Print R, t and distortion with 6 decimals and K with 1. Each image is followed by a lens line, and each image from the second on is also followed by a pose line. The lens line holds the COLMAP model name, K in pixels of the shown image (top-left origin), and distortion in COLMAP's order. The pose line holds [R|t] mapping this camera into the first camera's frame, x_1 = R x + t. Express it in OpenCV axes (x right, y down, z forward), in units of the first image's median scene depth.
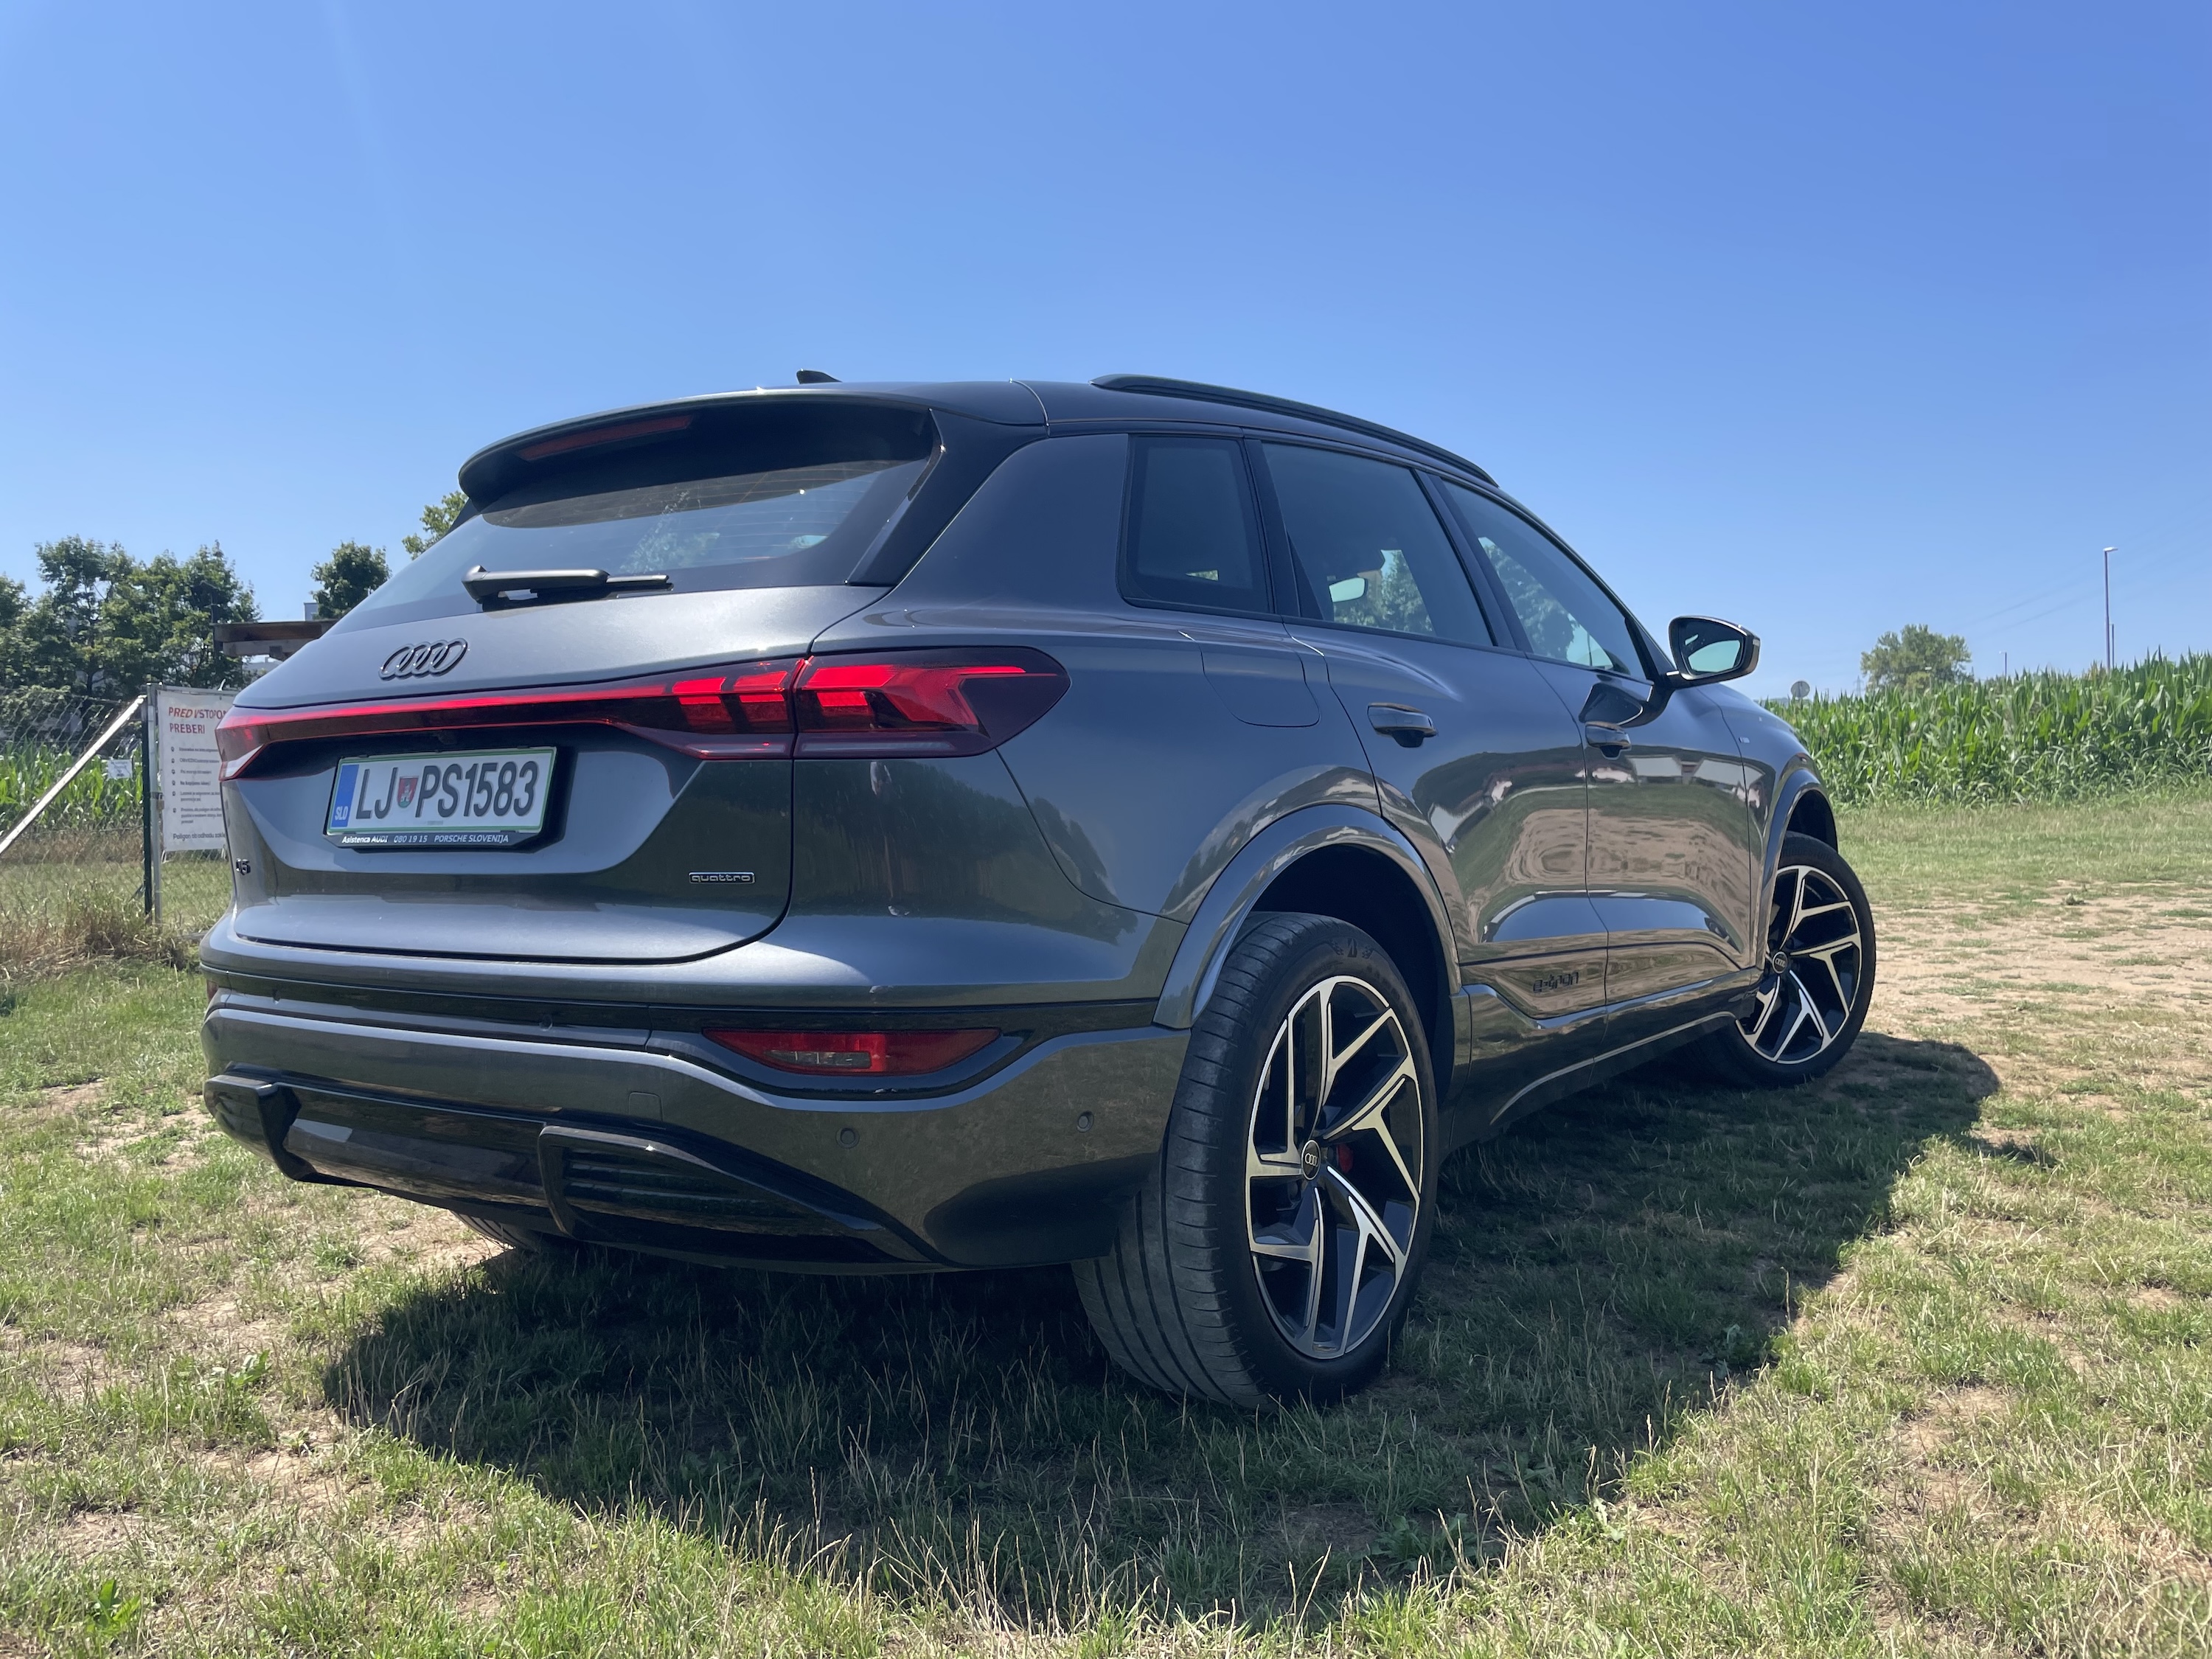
lens RADIAL K [[1688.6, 0, 1106.0], [0, 1688.6, 829.5], [0, 0, 1]] dist [0.077333, -0.111543]
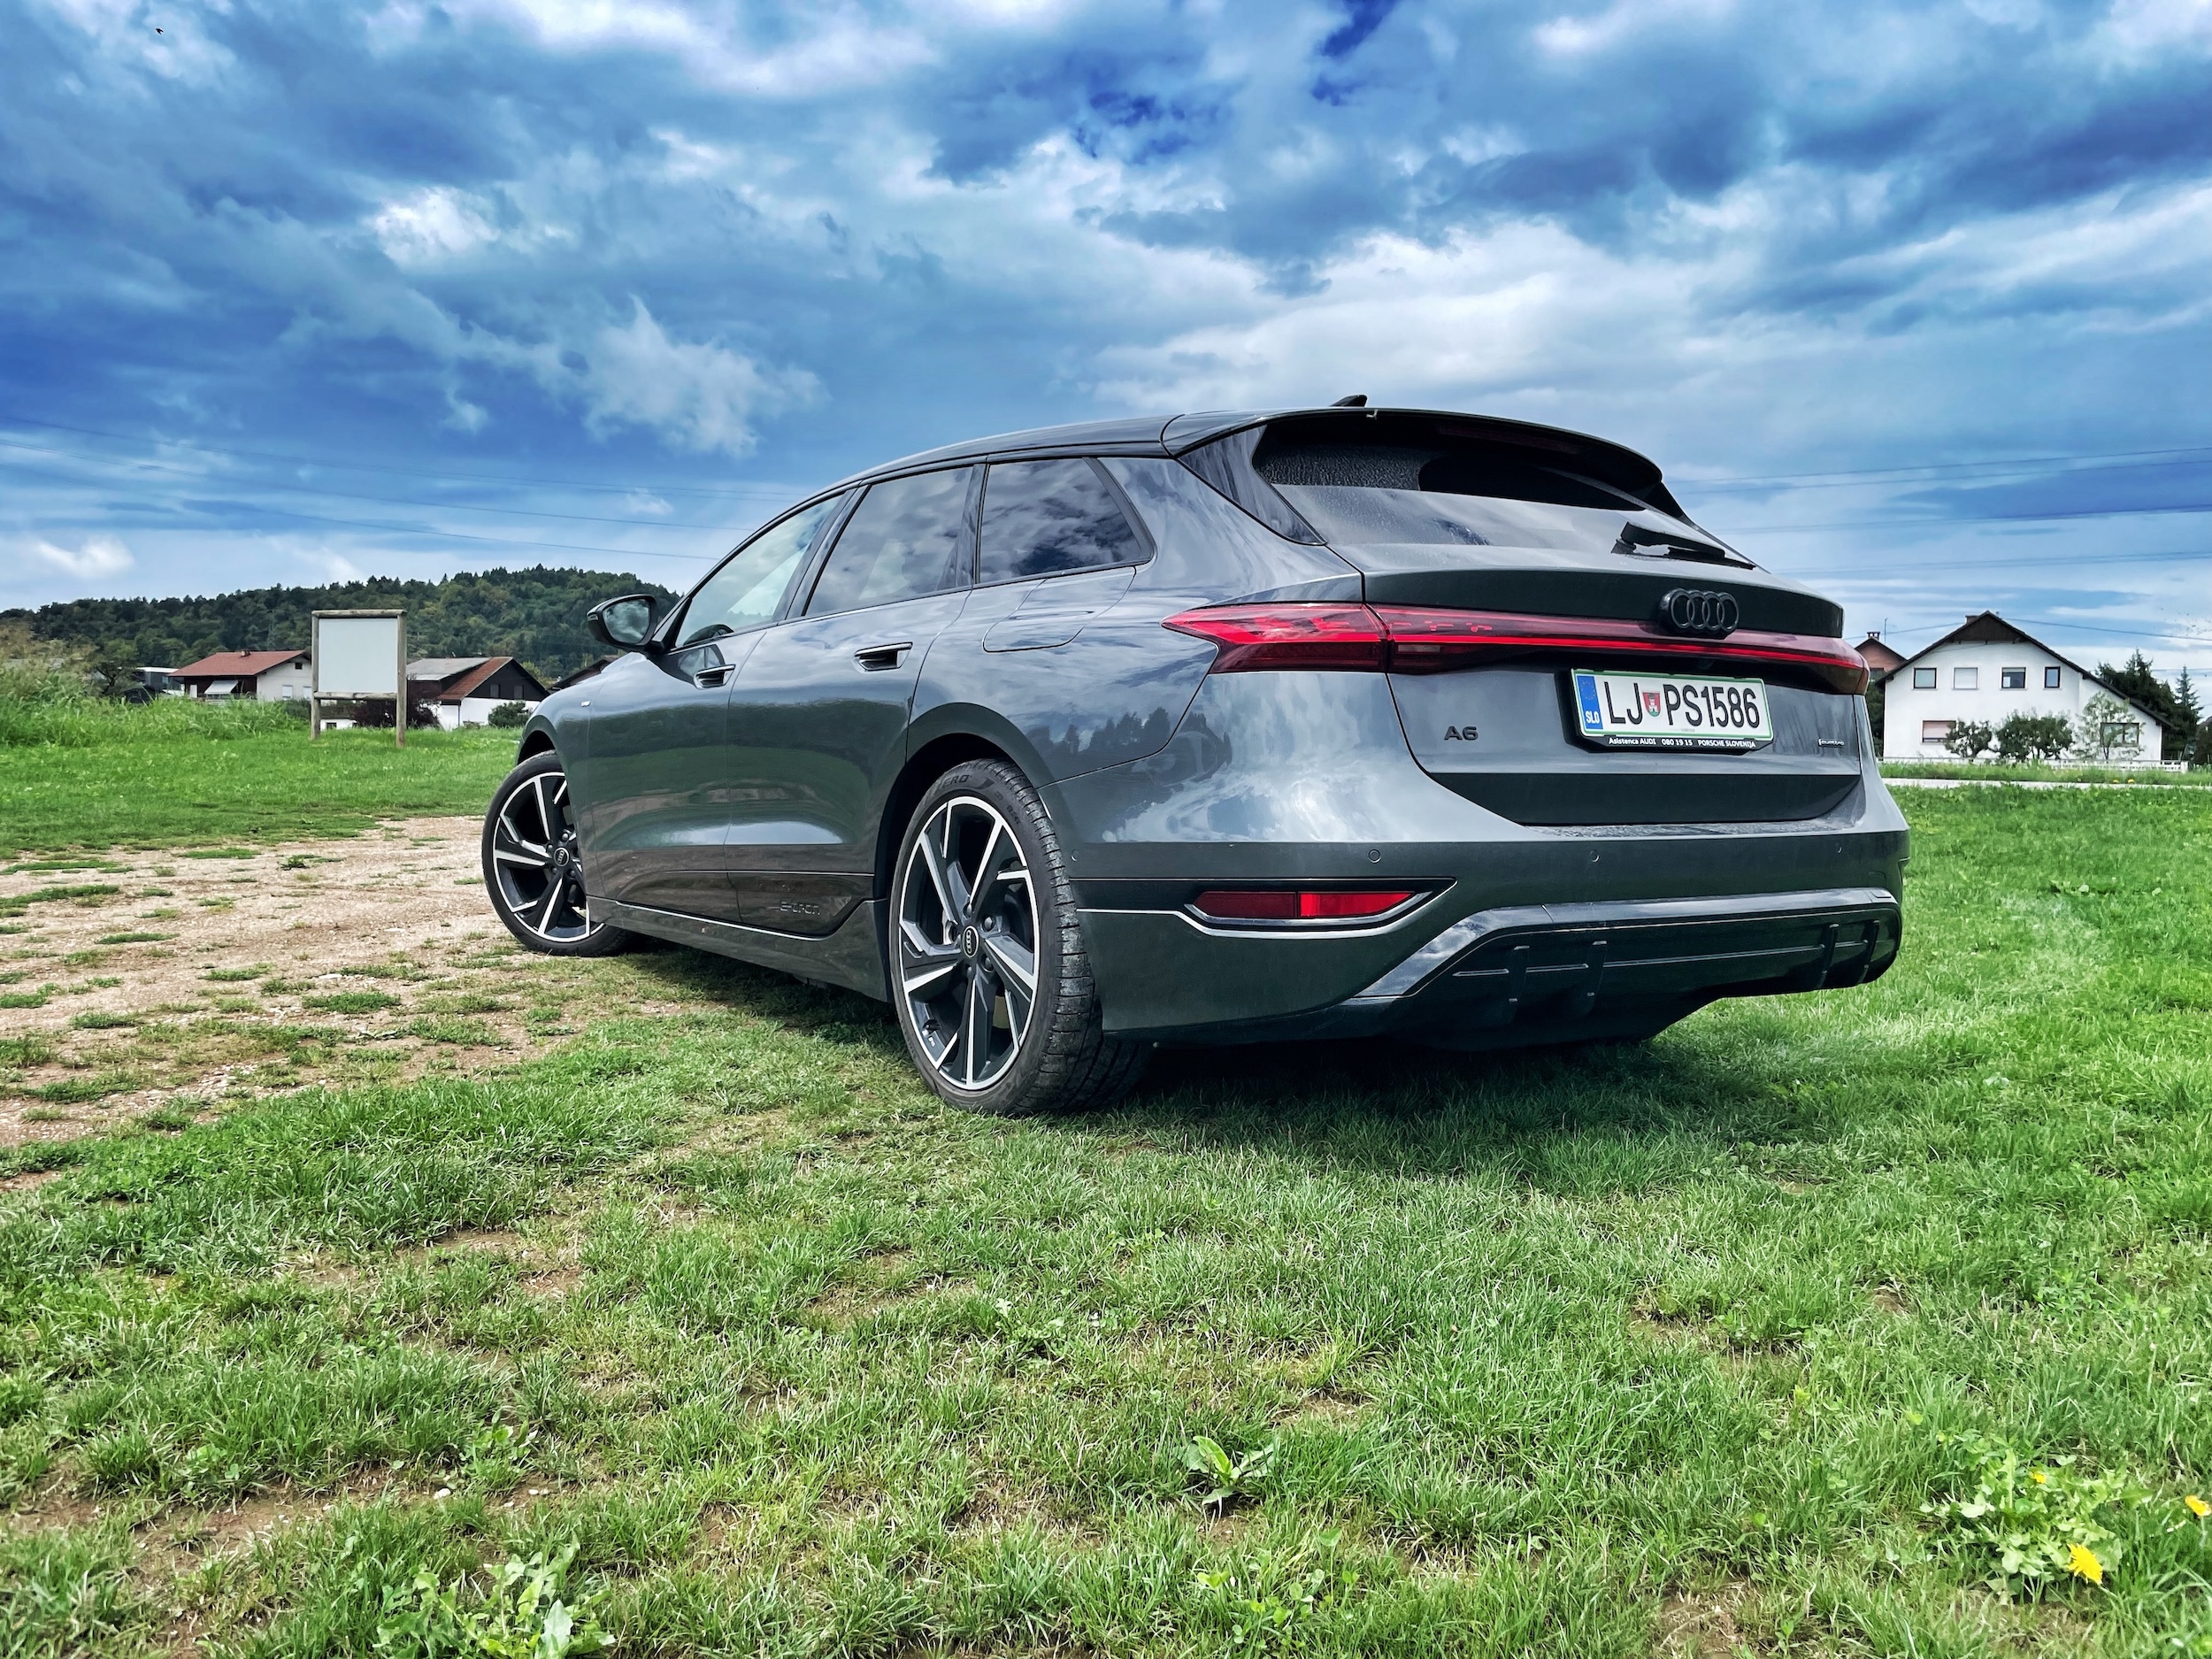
lens RADIAL K [[1688.6, 0, 1103.4], [0, 1688.6, 797.5], [0, 0, 1]] dist [0.078590, -0.112854]
pose [[0.366025, -0.001600, 0.930604, -1.601877], [-0.012859, 0.999894, 0.006776, 0.039975], [-0.930516, -0.014446, 0.365965, 0.867441]]
